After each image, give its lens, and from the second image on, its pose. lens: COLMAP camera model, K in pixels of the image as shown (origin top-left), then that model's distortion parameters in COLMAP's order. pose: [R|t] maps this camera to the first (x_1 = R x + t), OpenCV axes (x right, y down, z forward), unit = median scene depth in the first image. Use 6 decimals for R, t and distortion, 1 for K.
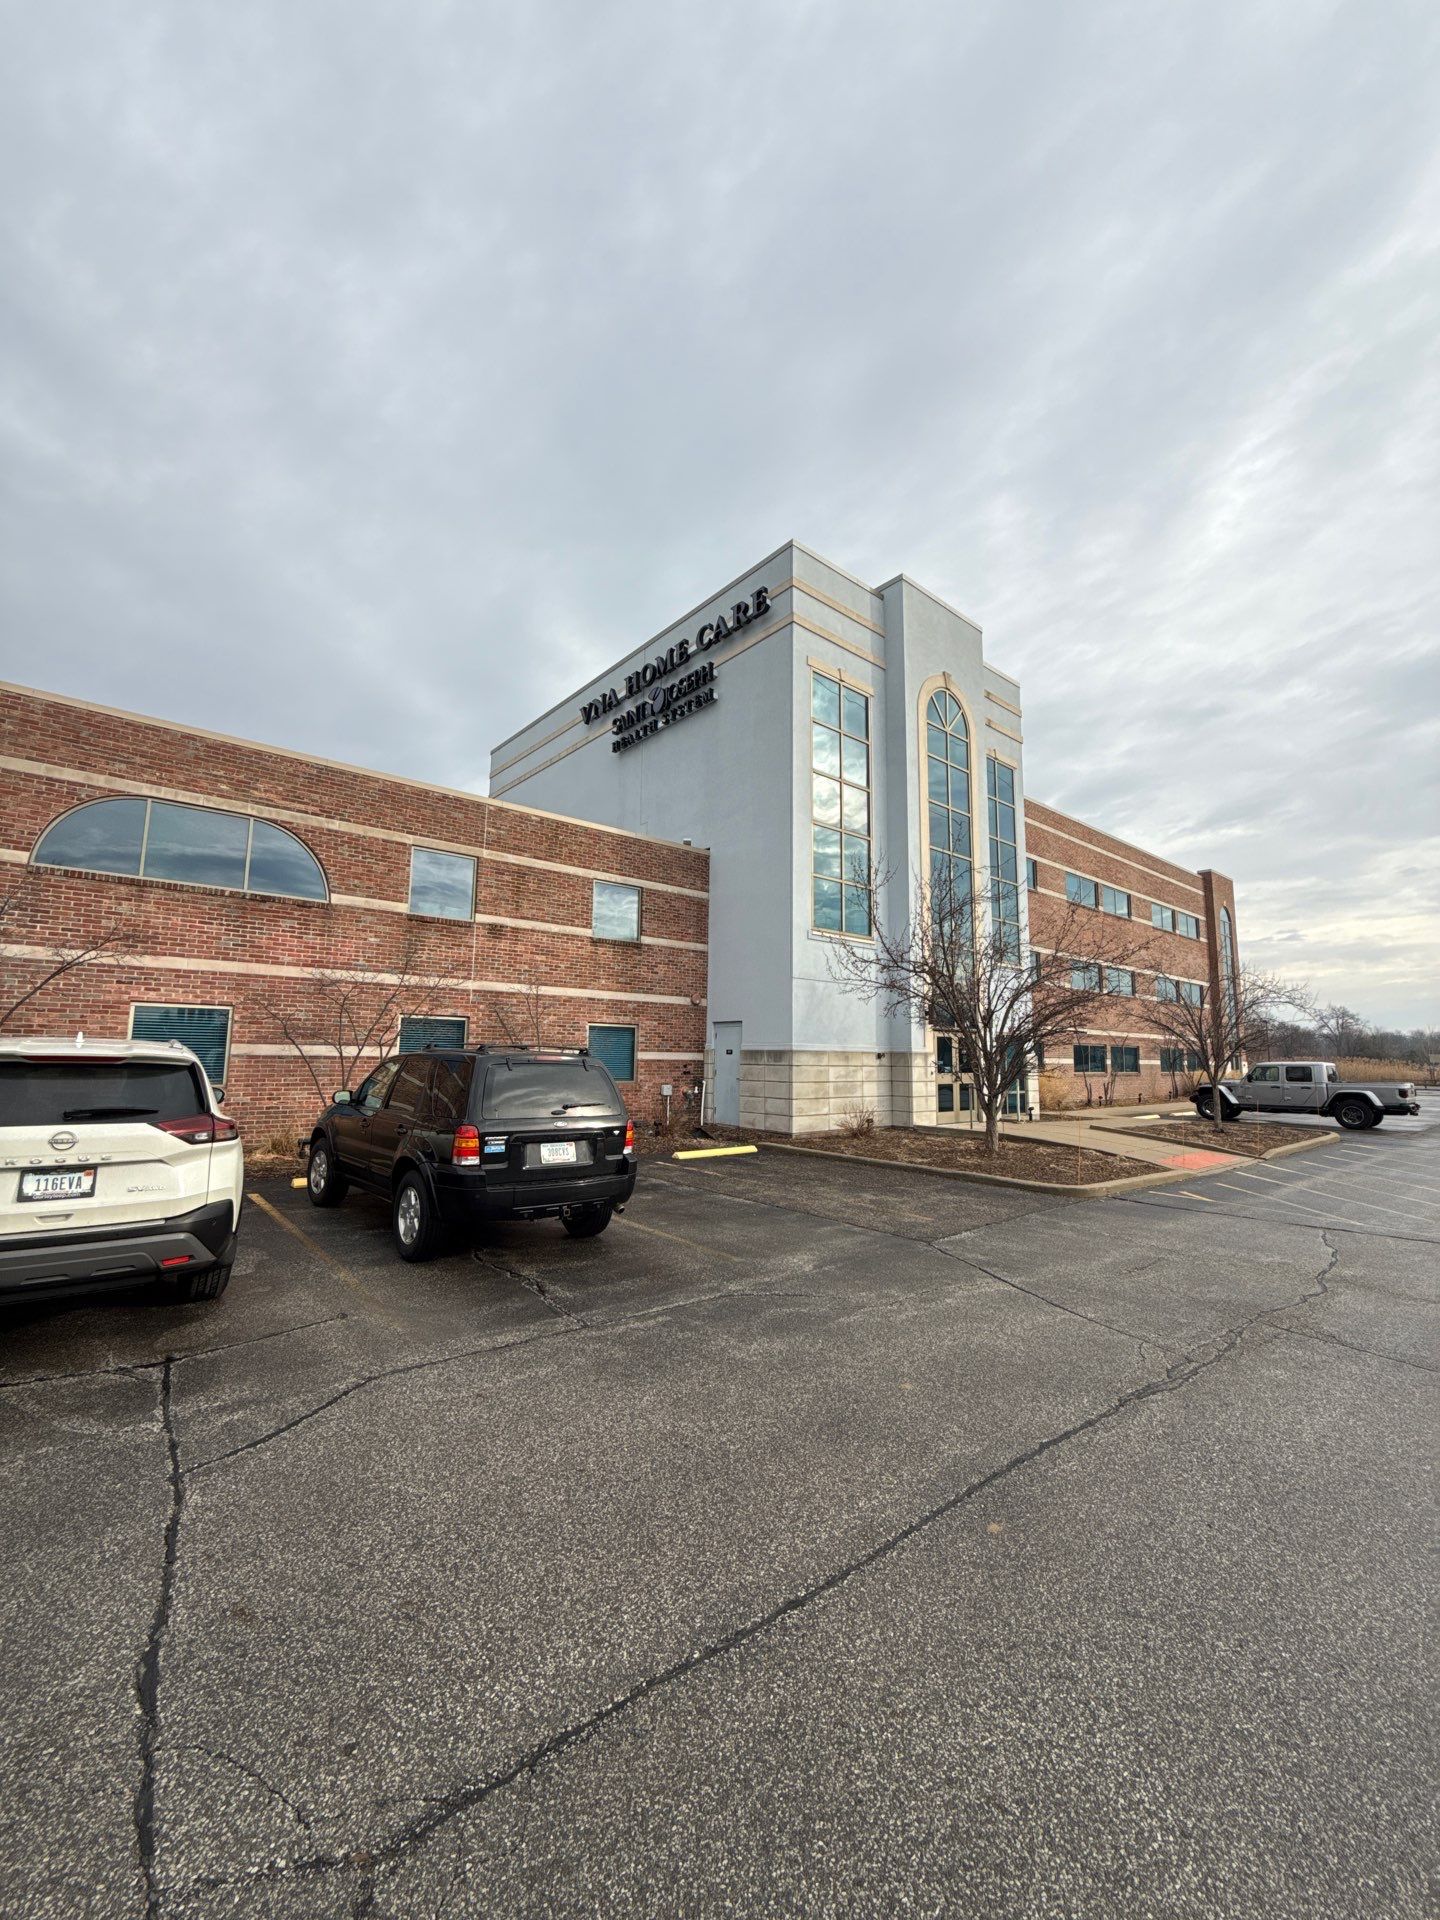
lens RADIAL K [[763.1, 0, 720.0], [0, 763.1, 960.0], [0, 0, 1]] dist [-0.000226, 0.000043]
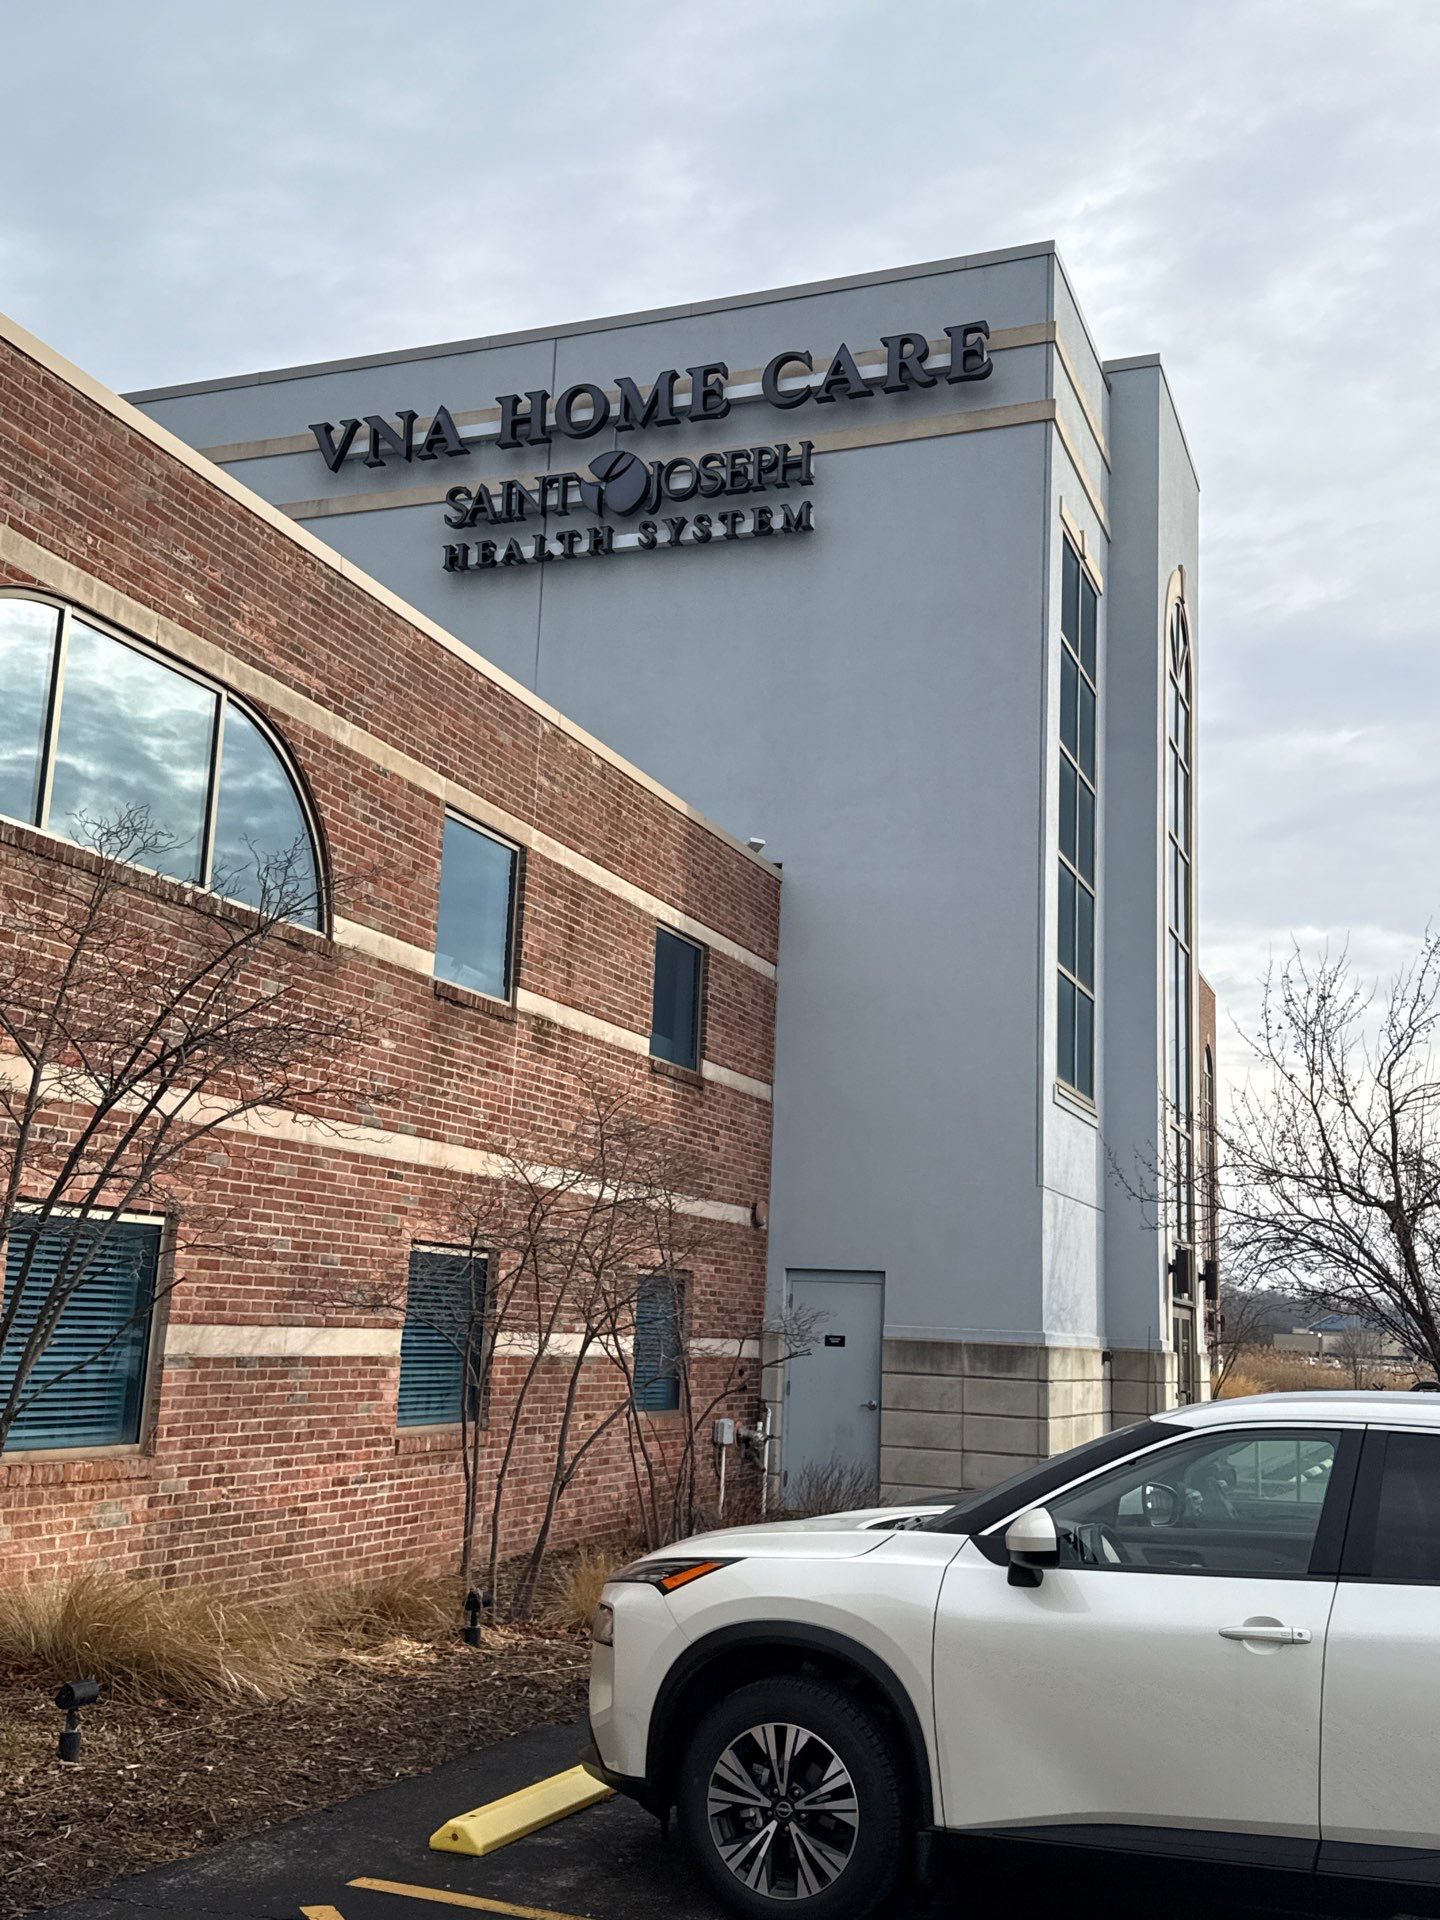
lens RADIAL K [[1894.3, 0, 720.0], [0, 1894.3, 960.0], [0, 0, 1]] dist [0.101913, 0.000181]
pose [[0.879237, 0.113279, 0.462720, -0.569807], [-0.089840, 0.993316, -0.072466, -0.010927], [-0.467836, 0.022144, 0.883538, 0.064561]]
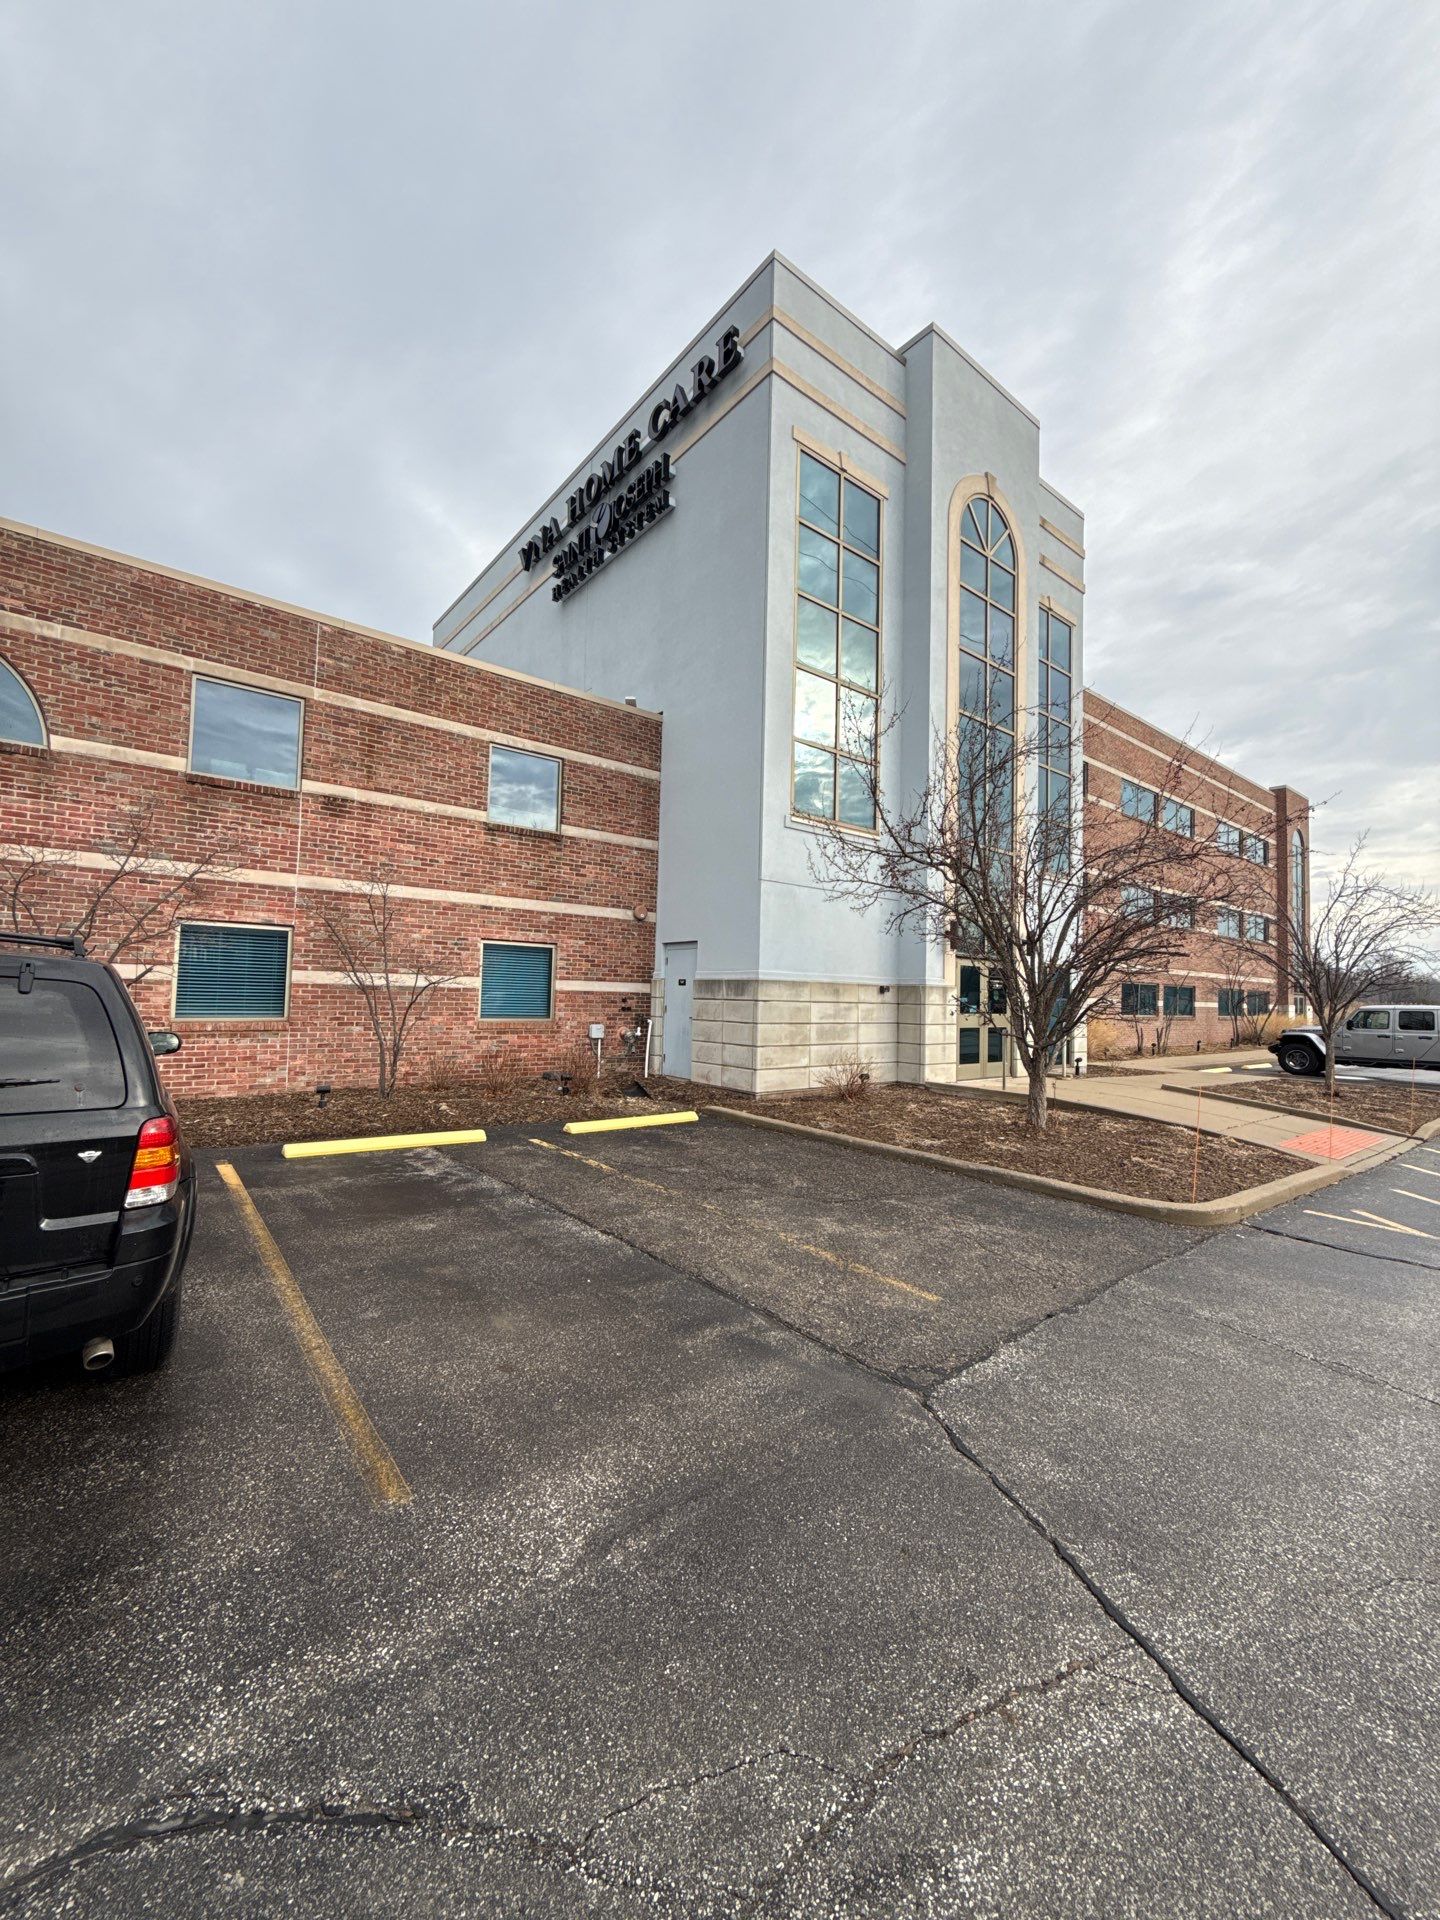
lens RADIAL K [[763.1, 0, 720.0], [0, 763.1, 960.0], [0, 0, 1]] dist [-0.000226, 0.000043]
pose [[0.999482, 0.010130, -0.030535, 0.072005], [-0.007669, 0.996792, 0.079665, 0.037929], [0.031244, -0.079390, 0.996354, 0.249716]]
